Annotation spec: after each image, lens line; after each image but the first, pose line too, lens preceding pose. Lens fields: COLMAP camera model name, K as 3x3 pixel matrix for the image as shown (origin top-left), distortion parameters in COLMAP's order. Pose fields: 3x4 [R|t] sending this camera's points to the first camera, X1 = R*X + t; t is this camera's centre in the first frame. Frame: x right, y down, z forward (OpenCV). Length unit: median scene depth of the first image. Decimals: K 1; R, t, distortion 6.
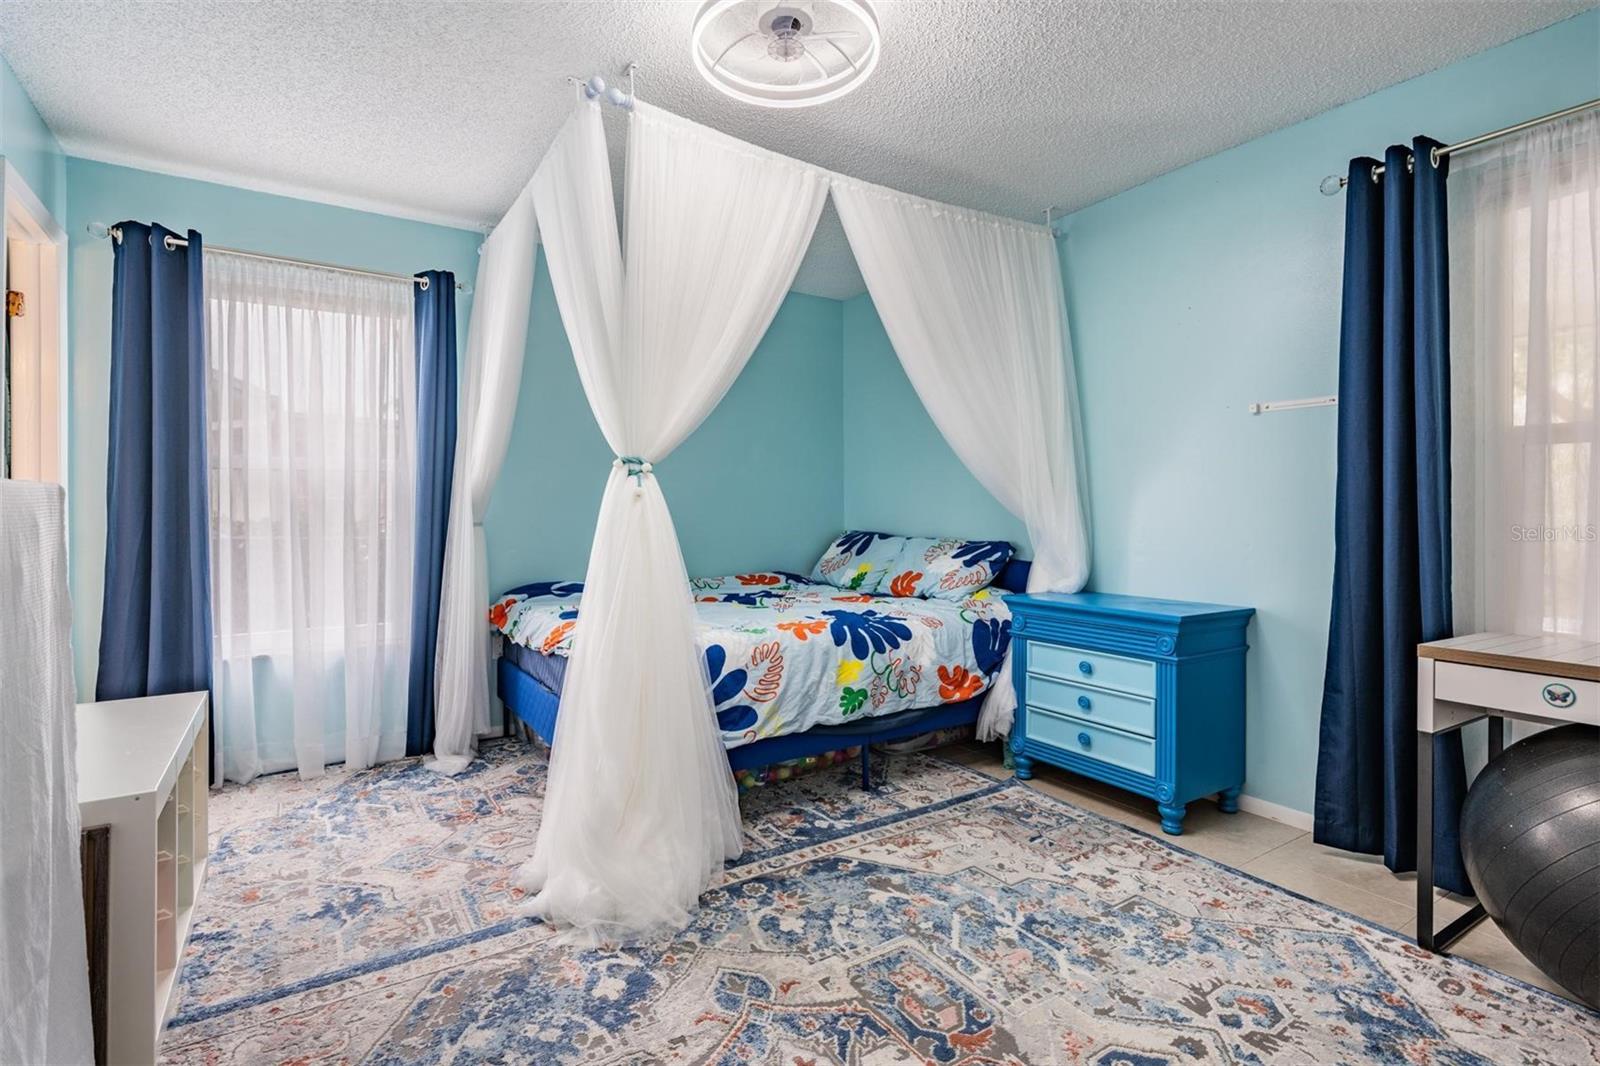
lens RADIAL K [[757.5, 0, 799.9], [0, 757.5, 510.0], [0, 0, 1]] dist [0.002178, -0.000329]
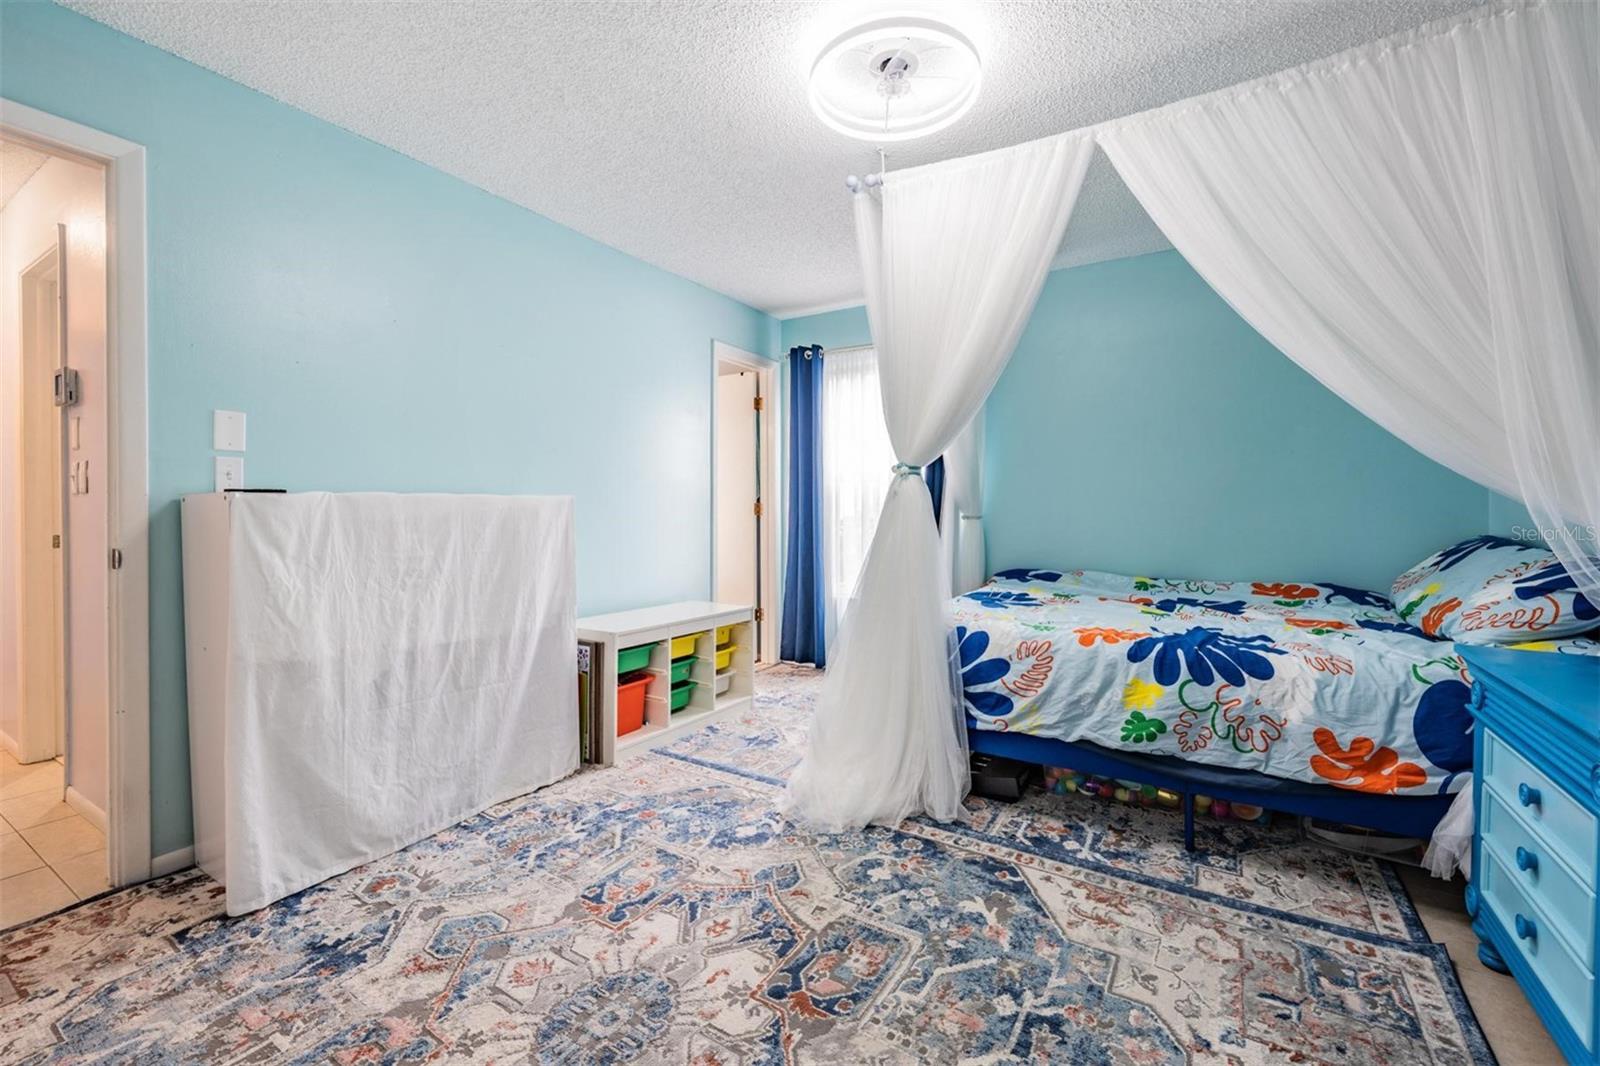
lens RADIAL K [[678.1, 0, 798.1], [0, 678.1, 511.9], [0, 0, 1]] dist [-0.001859, -0.000509]
pose [[0.414924, 0.003392, -0.909850, 0.641705], [0.002710, 0.999984, 0.004964, 0.003905], [0.909852, -0.004526, 0.414908, 0.358815]]
